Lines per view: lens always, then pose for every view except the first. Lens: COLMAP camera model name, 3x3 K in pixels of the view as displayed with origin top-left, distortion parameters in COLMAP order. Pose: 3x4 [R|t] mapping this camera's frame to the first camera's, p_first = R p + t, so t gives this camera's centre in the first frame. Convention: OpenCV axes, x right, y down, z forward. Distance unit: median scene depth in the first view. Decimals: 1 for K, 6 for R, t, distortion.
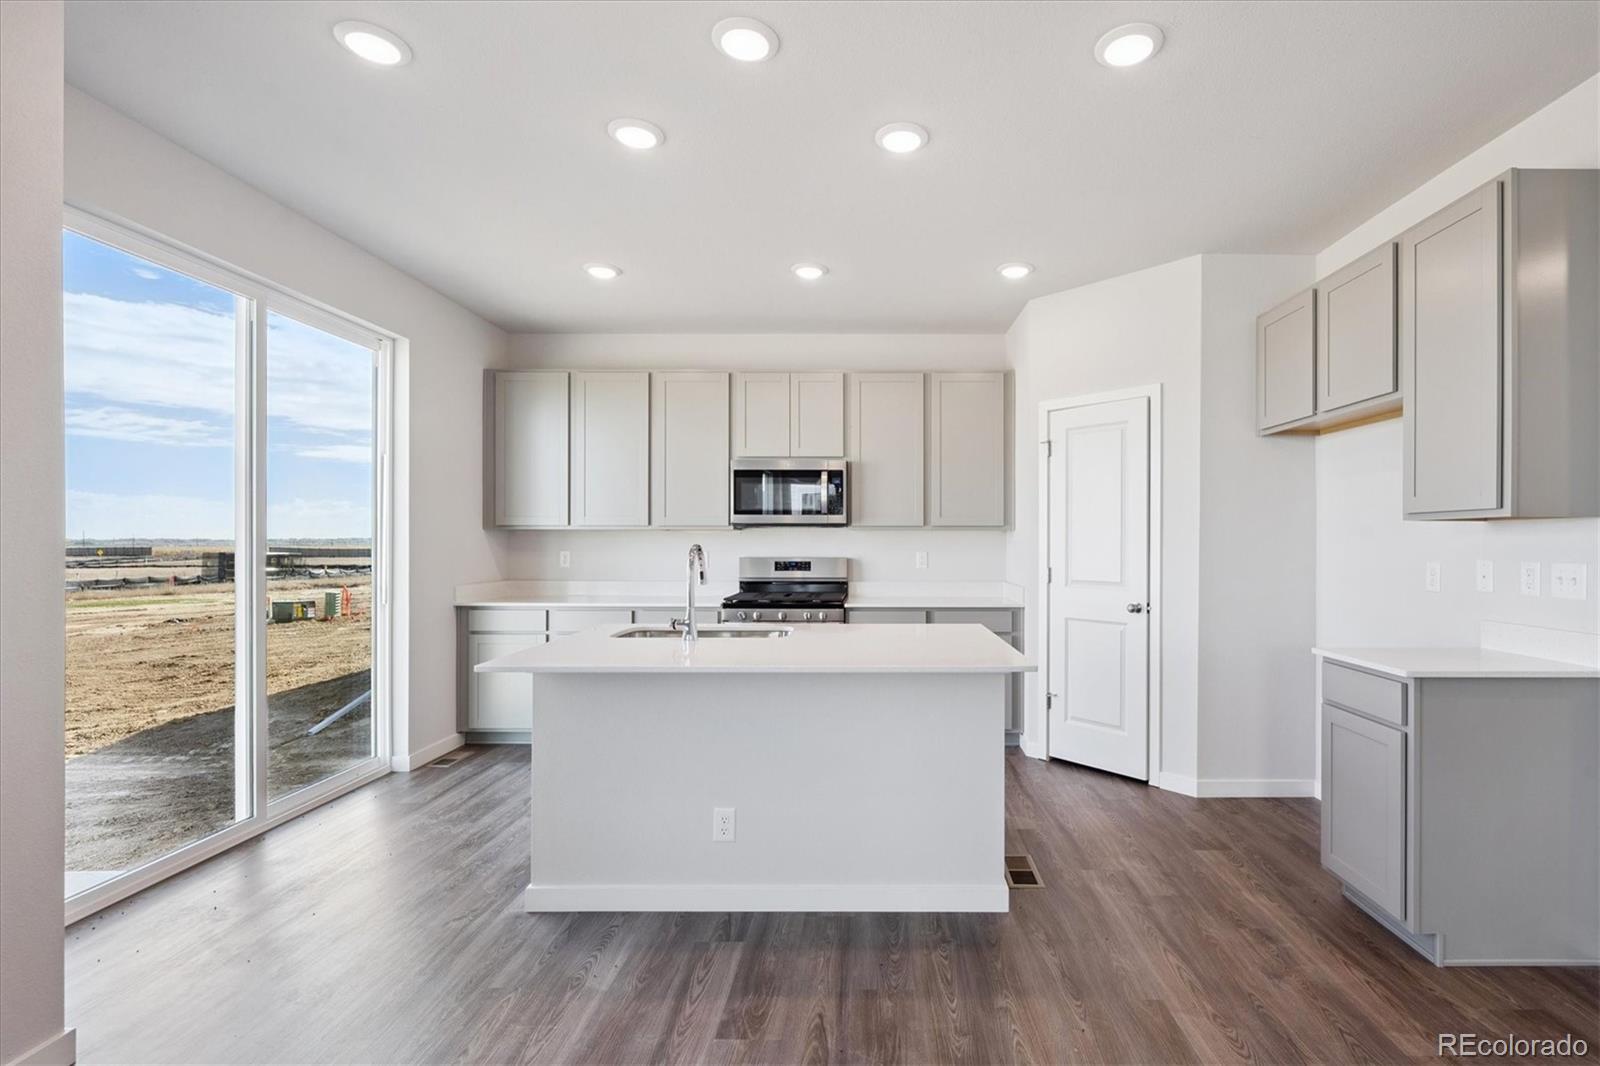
lens RADIAL K [[678.0, 0, 800.0], [0, 678.0, 533.0], [0, 0, 1]] dist [0.001507, -0.000098]
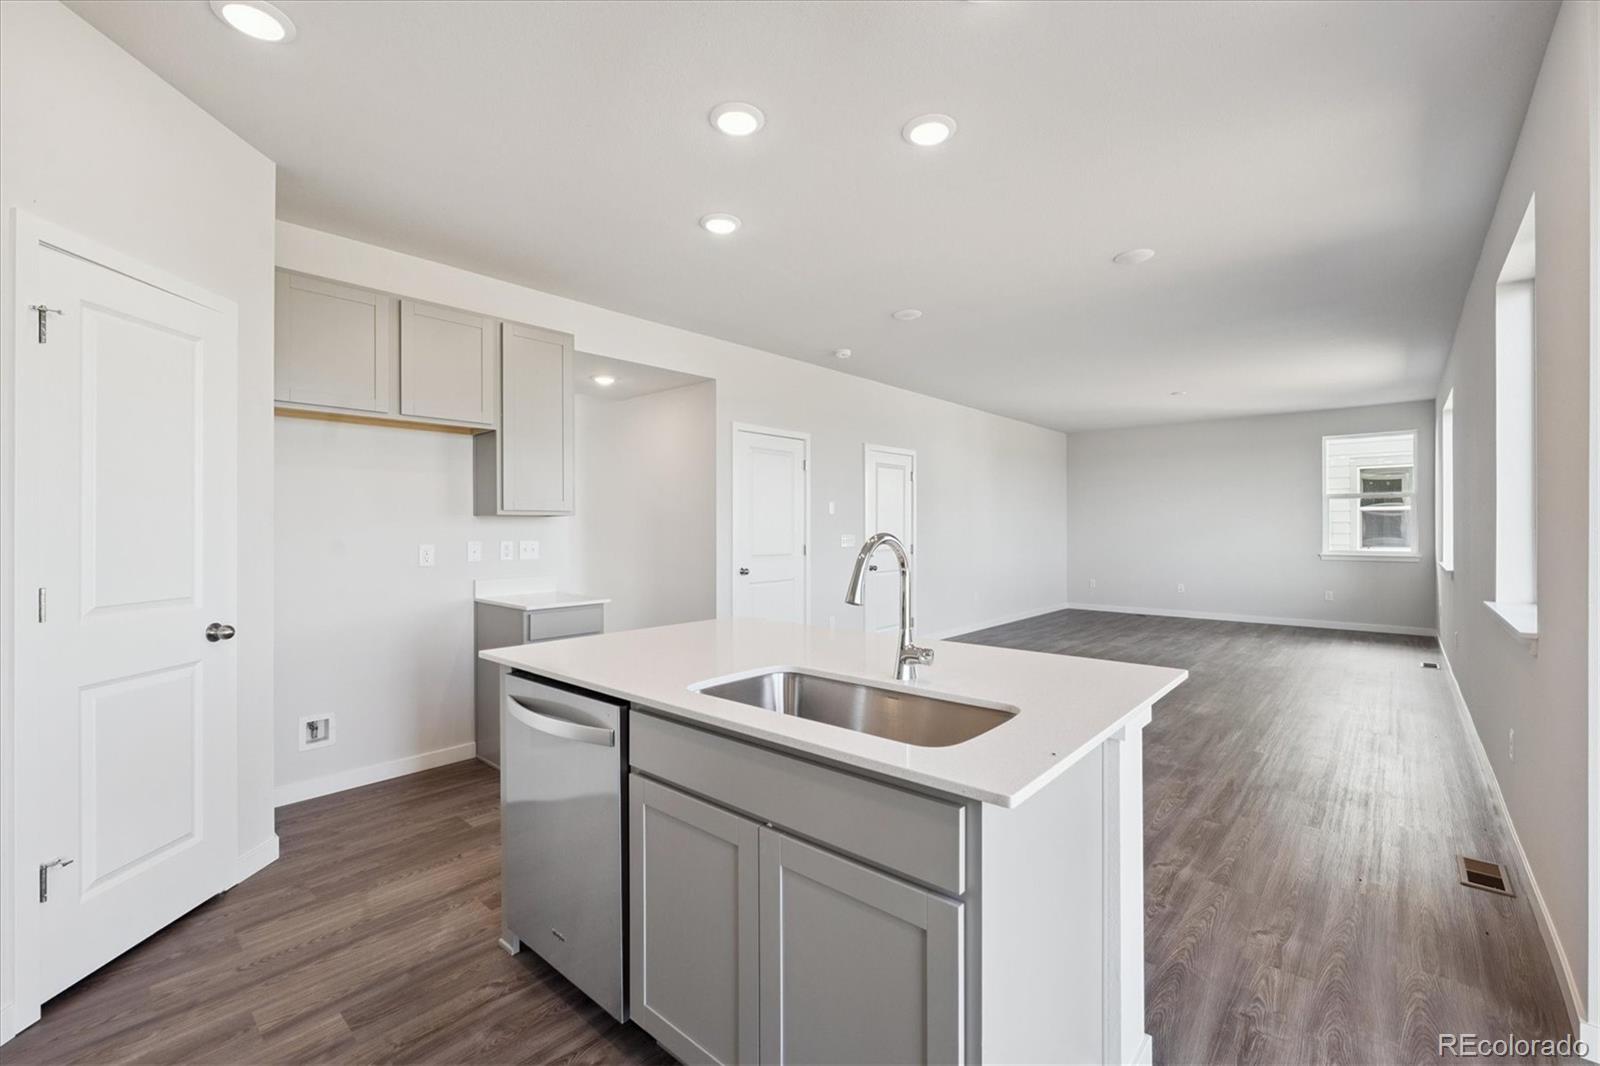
lens RADIAL K [[678.0, 0, 800.0], [0, 678.0, 533.0], [0, 0, 1]] dist [0.001507, -0.000098]
pose [[-0.796501, 0.002364, 0.604633, -0.384764], [-0.000724, 0.999988, -0.004864, 0.020940], [-0.604637, -0.004312, -0.796489, 1.322320]]
